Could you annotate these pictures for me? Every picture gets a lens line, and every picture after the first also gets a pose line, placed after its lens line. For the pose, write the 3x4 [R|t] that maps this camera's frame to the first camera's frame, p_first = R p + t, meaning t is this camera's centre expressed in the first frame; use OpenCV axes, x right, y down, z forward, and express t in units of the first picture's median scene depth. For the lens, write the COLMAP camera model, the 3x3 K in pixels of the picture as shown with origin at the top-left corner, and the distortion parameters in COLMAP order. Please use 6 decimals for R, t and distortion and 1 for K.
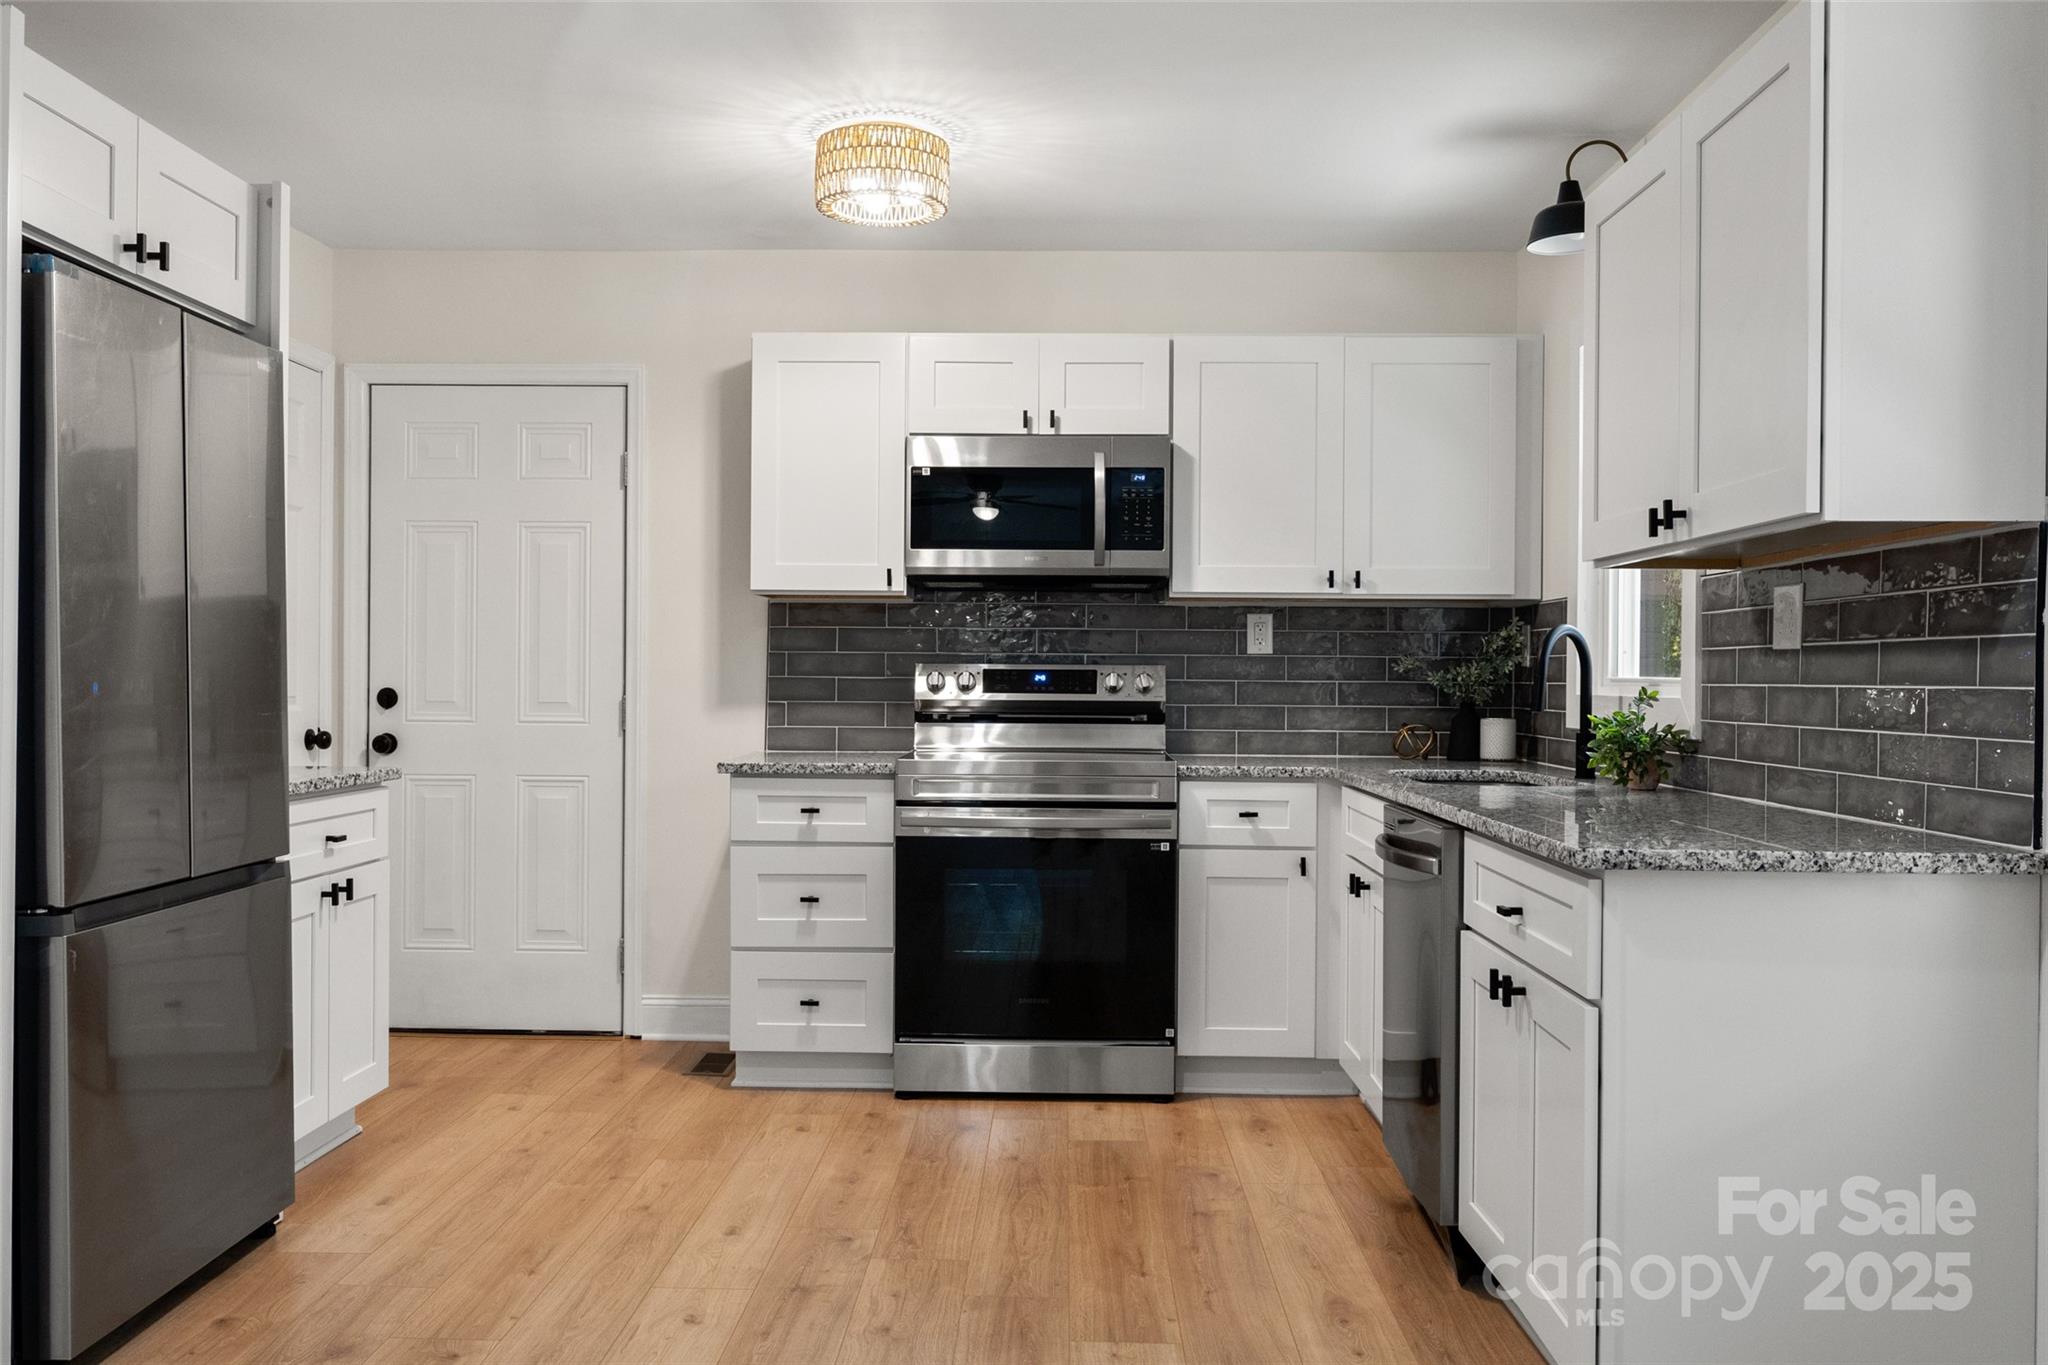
lens RADIAL K [[1719.9, 0, 1025.3], [0, 1719.9, 697.0], [0, 0, 1]] dist [-0.001985, 0.001483]
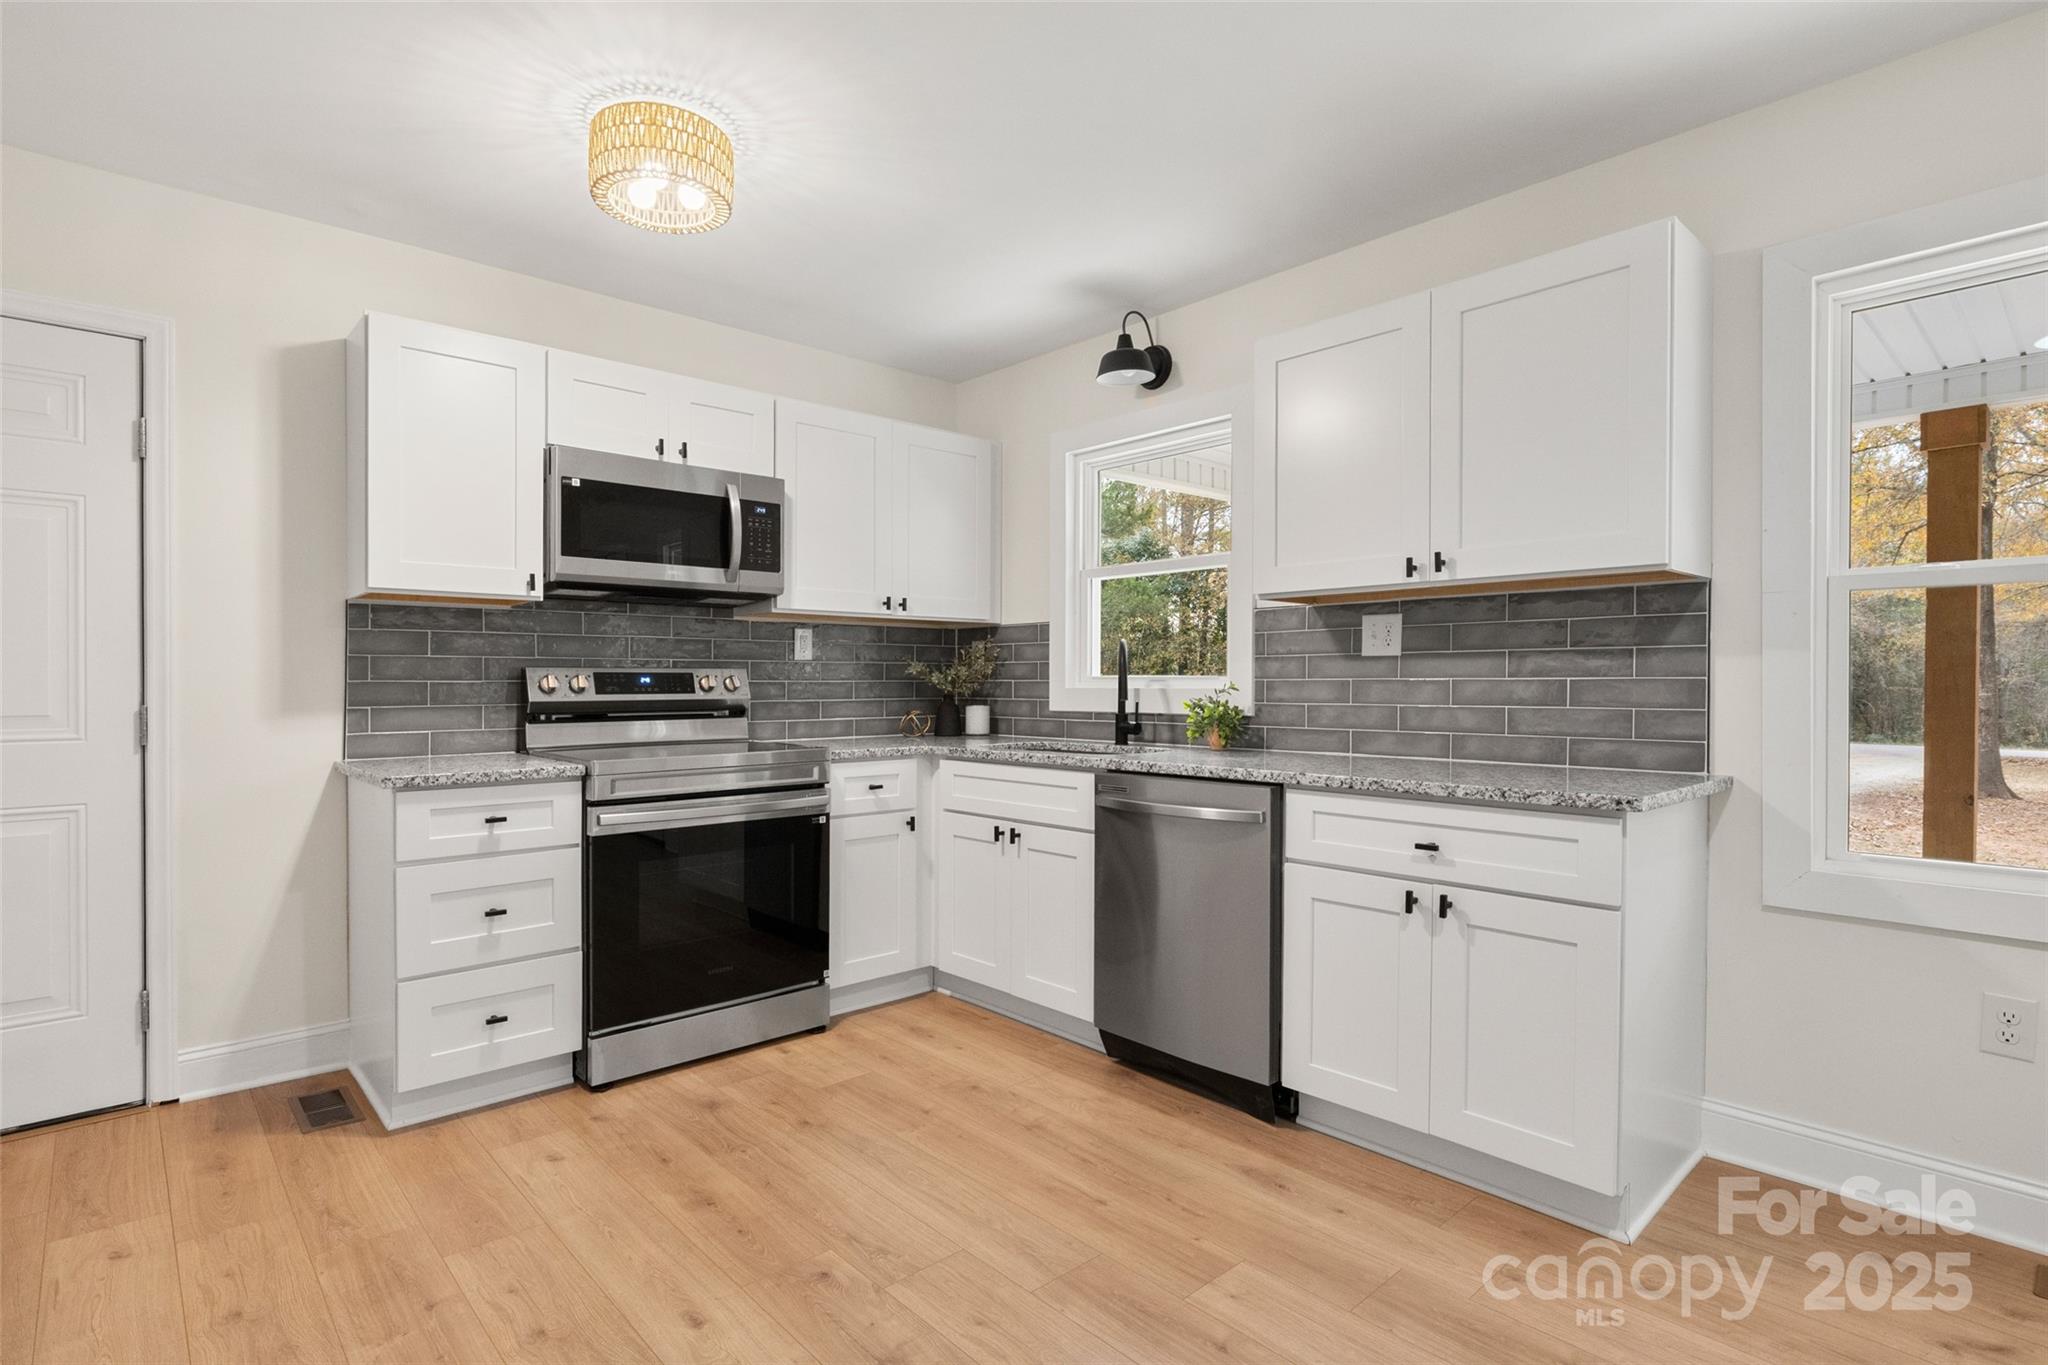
lens RADIAL K [[1005.3, 0, 1026.5], [0, 1005.3, 692.8], [0, 0, 1]] dist [-0.004651, -0.001950]
pose [[0.723195, -0.016324, 0.690451, -0.293957], [0.015528, 0.999852, 0.007375, -0.004220], [-0.690469, 0.005387, 0.723342, 0.388432]]
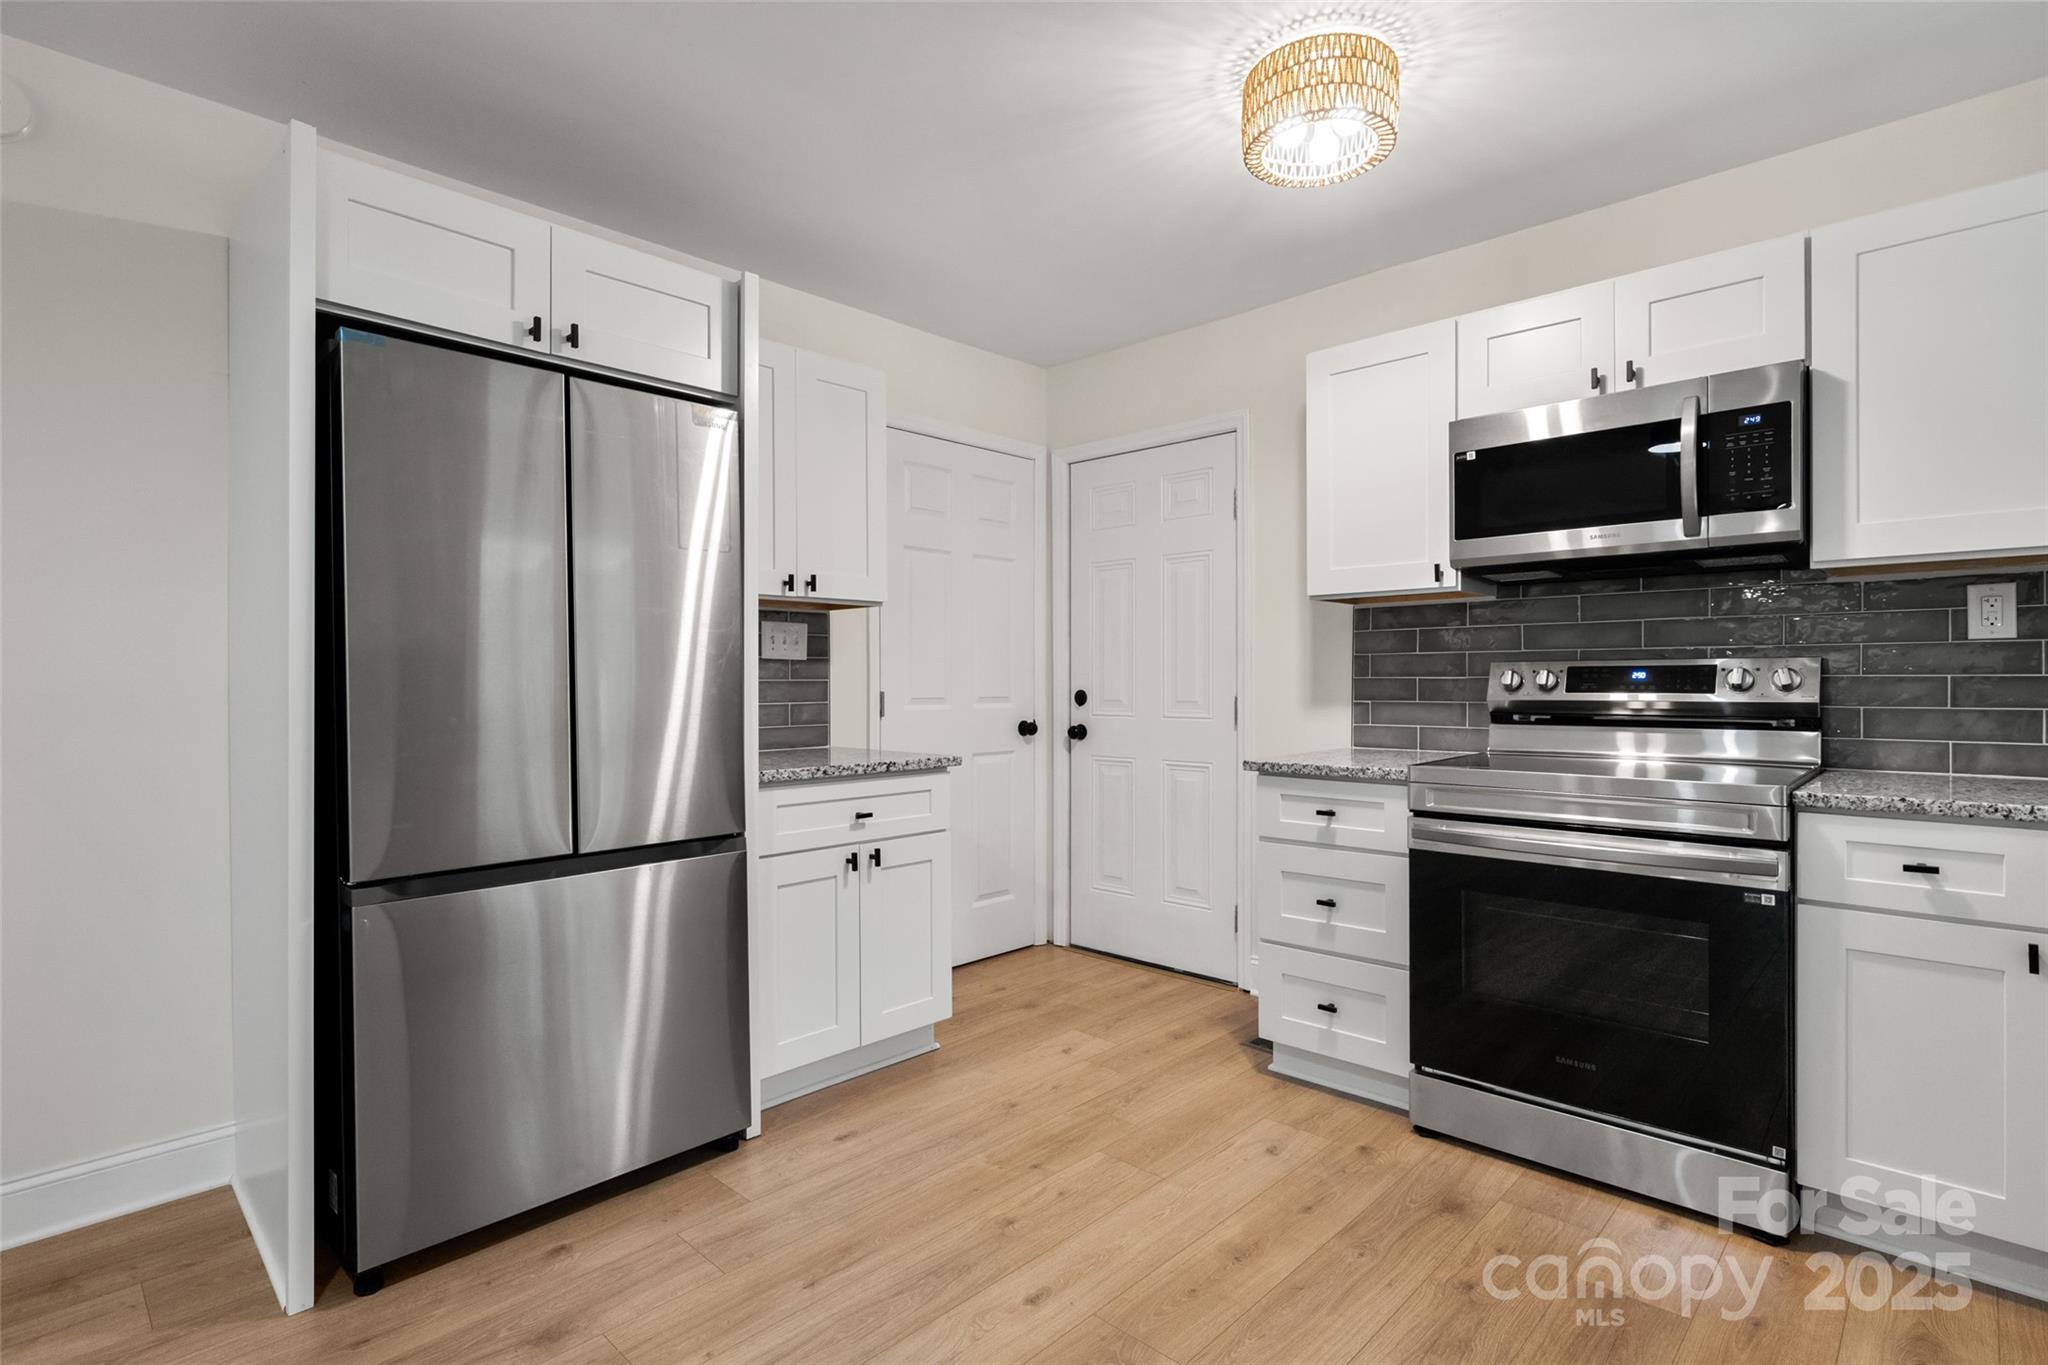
lens RADIAL K [[997.2, 0, 1023.8], [0, 997.2, 685.1], [0, 0, 1]] dist [-0.004350, 0.000854]
pose [[0.738049, -0.007938, -0.674700, 0.132535], [0.002539, 0.999956, -0.008987, -0.002610], [0.674742, 0.004919, 0.738037, 0.457922]]
